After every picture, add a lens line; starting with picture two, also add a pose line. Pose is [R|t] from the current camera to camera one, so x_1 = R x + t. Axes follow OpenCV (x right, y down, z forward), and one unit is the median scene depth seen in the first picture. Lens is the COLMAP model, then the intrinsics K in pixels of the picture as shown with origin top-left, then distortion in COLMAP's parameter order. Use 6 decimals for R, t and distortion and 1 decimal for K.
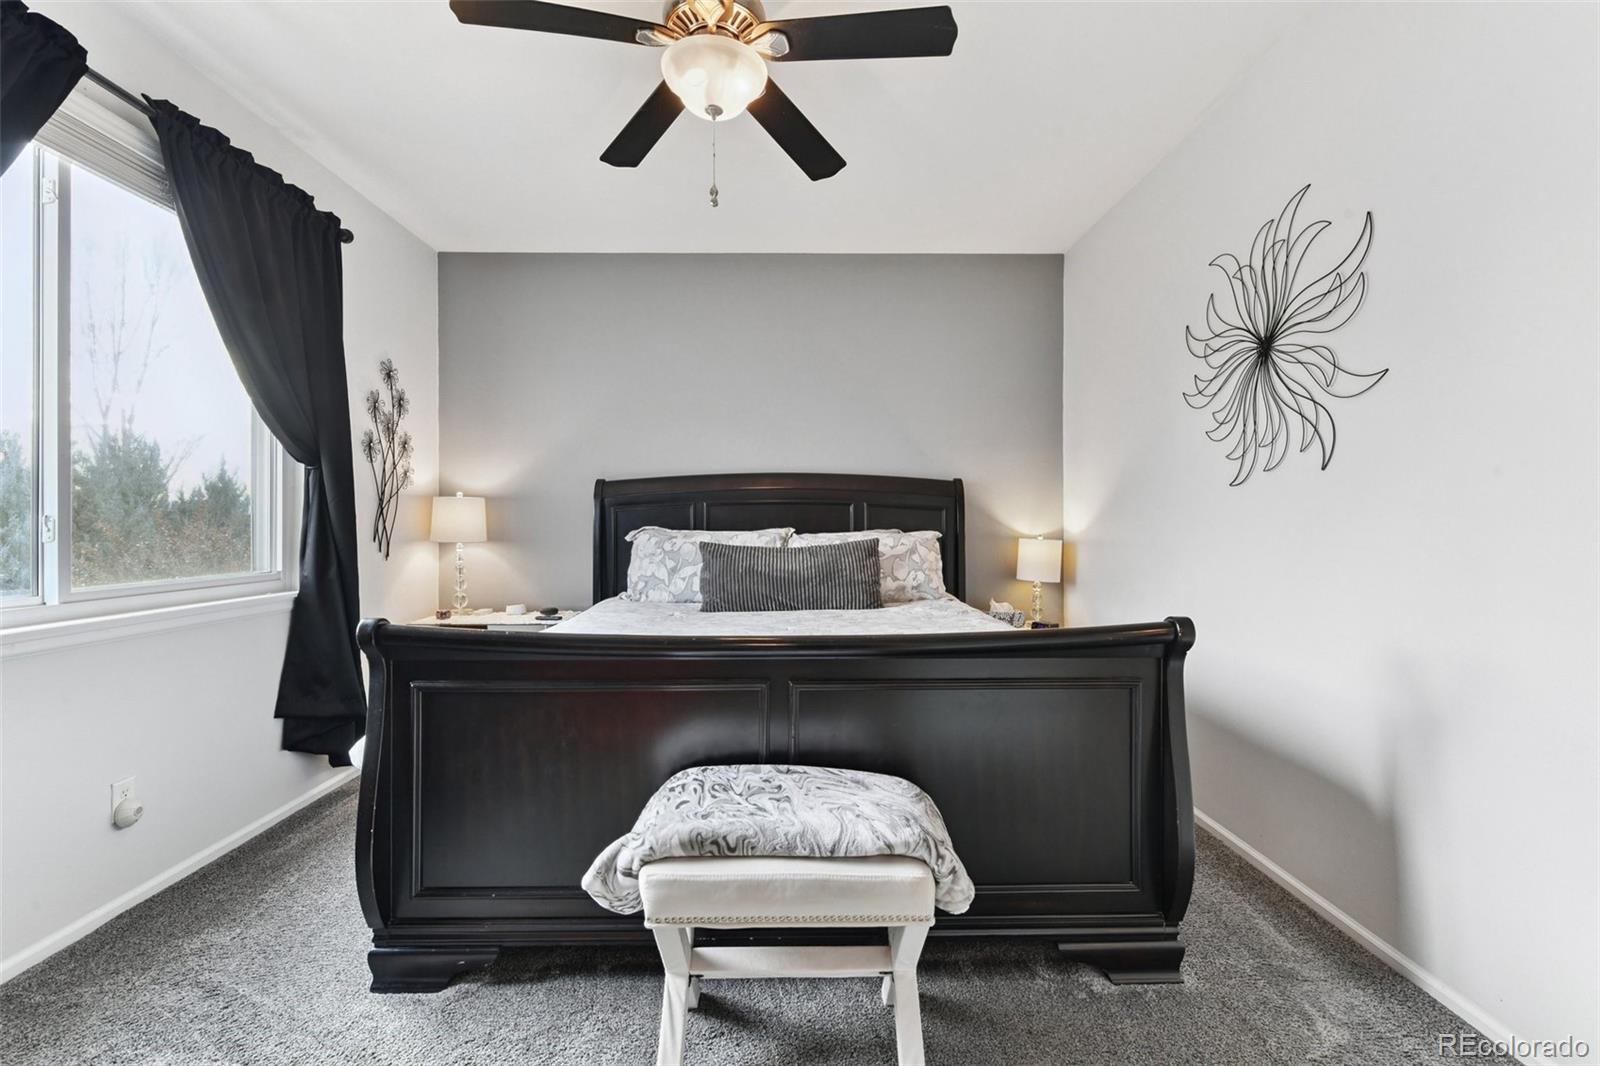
lens RADIAL K [[757.5, 0, 800.0], [0, 757.5, 533.0], [0, 0, 1]] dist [0.000545, 0.000088]
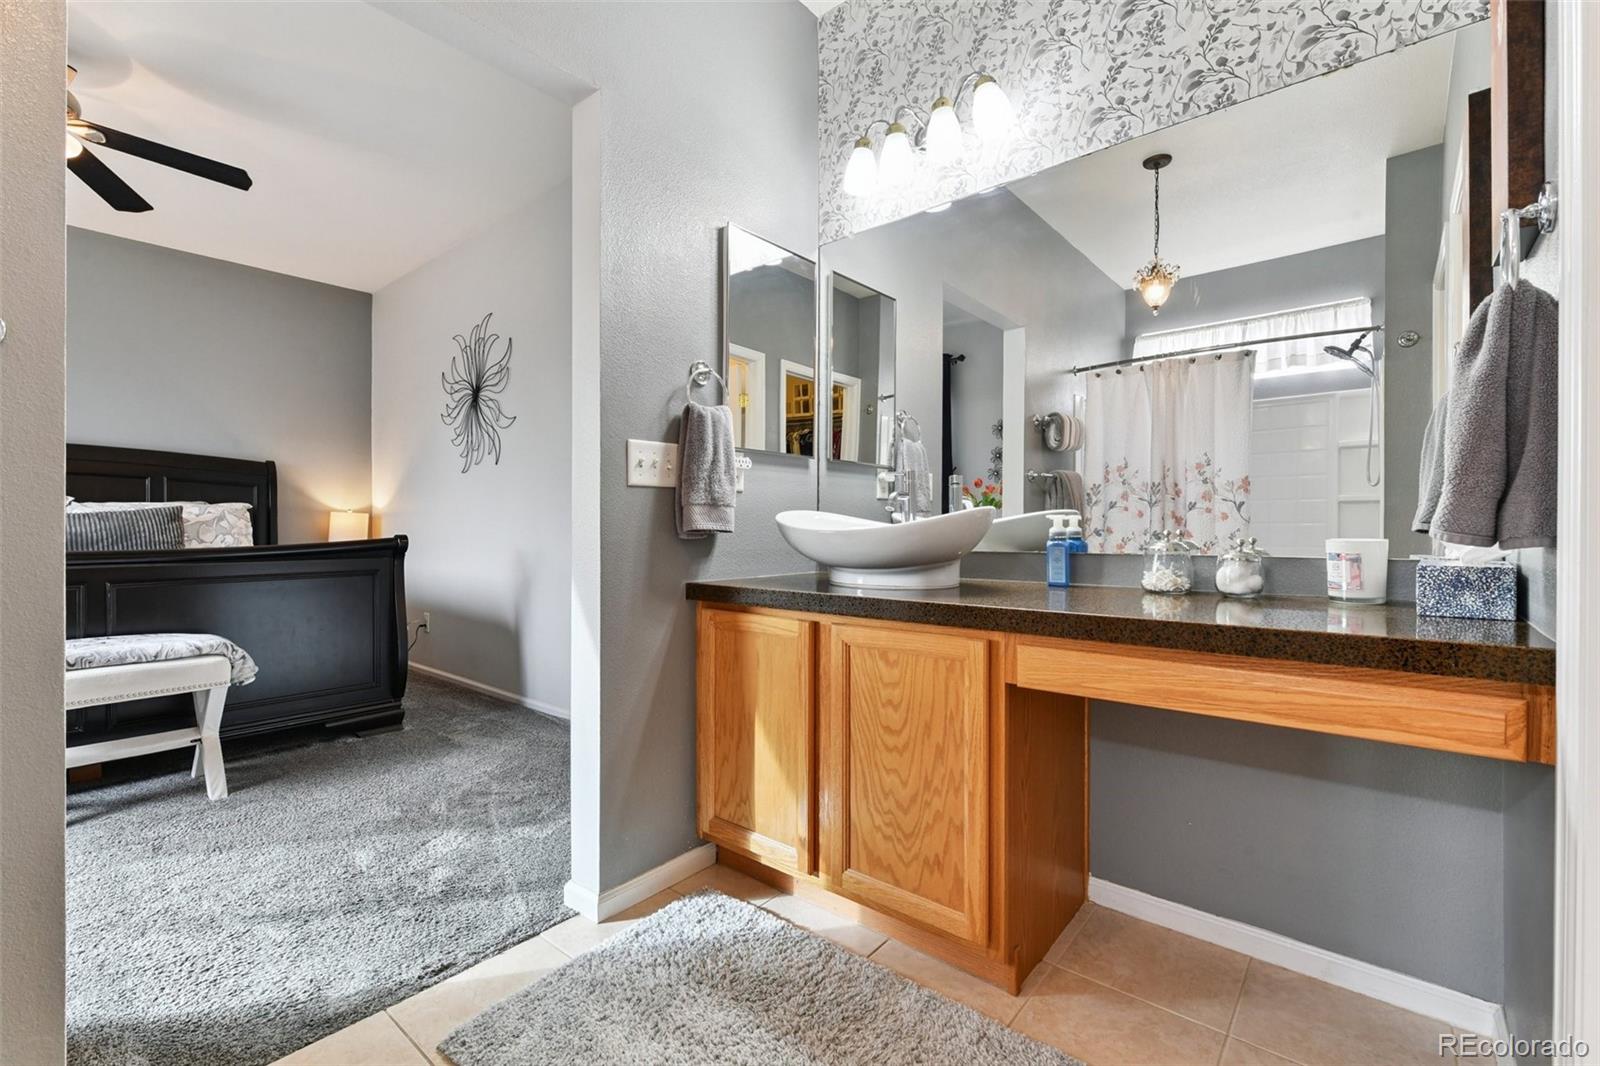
lens RADIAL K [[685.0, 0, 801.9], [0, 685.0, 522.5], [0, 0, 1]] dist [-0.000008, -0.000551]
pose [[0.662072, 0.003033, 0.749434, -0.087841], [0.004789, 0.999954, -0.008278, 0.074587], [-0.749425, 0.009070, 0.662027, -0.660649]]
